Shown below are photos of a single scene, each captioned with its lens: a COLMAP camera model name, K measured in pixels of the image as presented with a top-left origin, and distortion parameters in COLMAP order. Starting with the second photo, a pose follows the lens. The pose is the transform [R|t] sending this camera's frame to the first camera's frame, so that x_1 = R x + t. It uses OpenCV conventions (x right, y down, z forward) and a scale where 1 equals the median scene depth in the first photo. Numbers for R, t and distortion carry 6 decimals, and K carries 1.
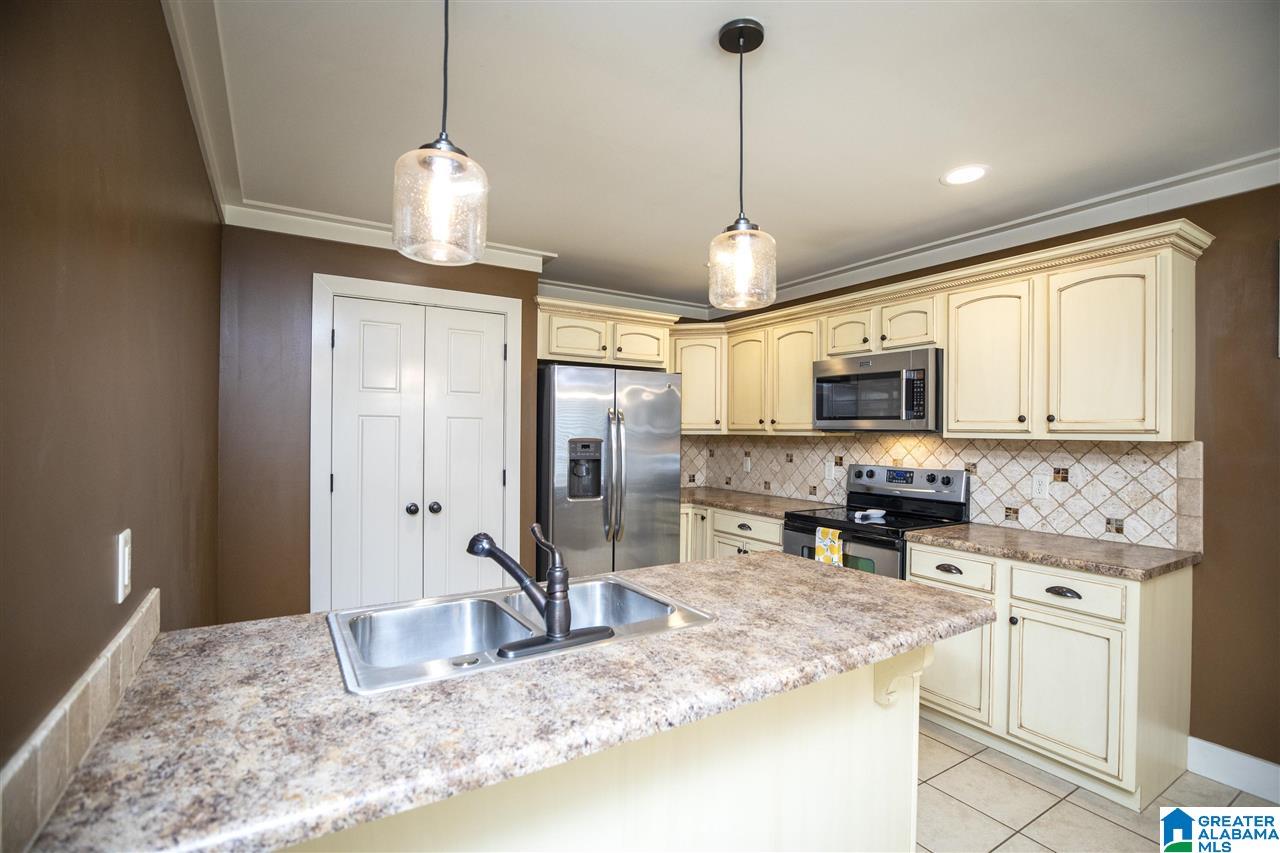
lens RADIAL K [[585.8, 0, 639.2], [0, 585.8, 430.8], [0, 0, 1]] dist [-0.034769, 0.007779]
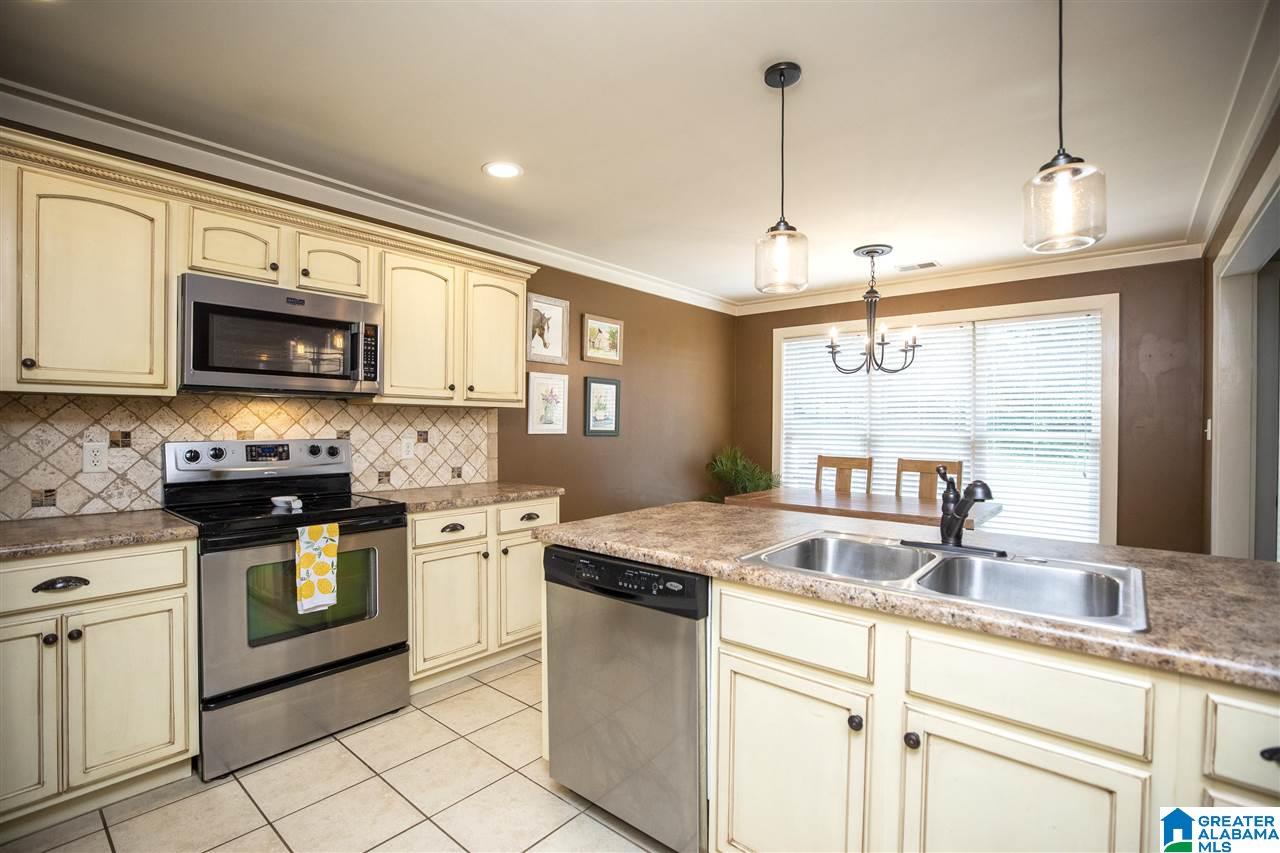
lens RADIAL K [[585.8, 0, 645.2], [0, 585.8, 431.7], [0, 0, 1]] dist [-0.034769, 0.007779]
pose [[-0.308044, -0.023555, 0.951081, -0.462099], [-0.010329, 0.999717, 0.021414, 0.031510], [-0.951316, -0.003227, -0.308200, 0.810241]]
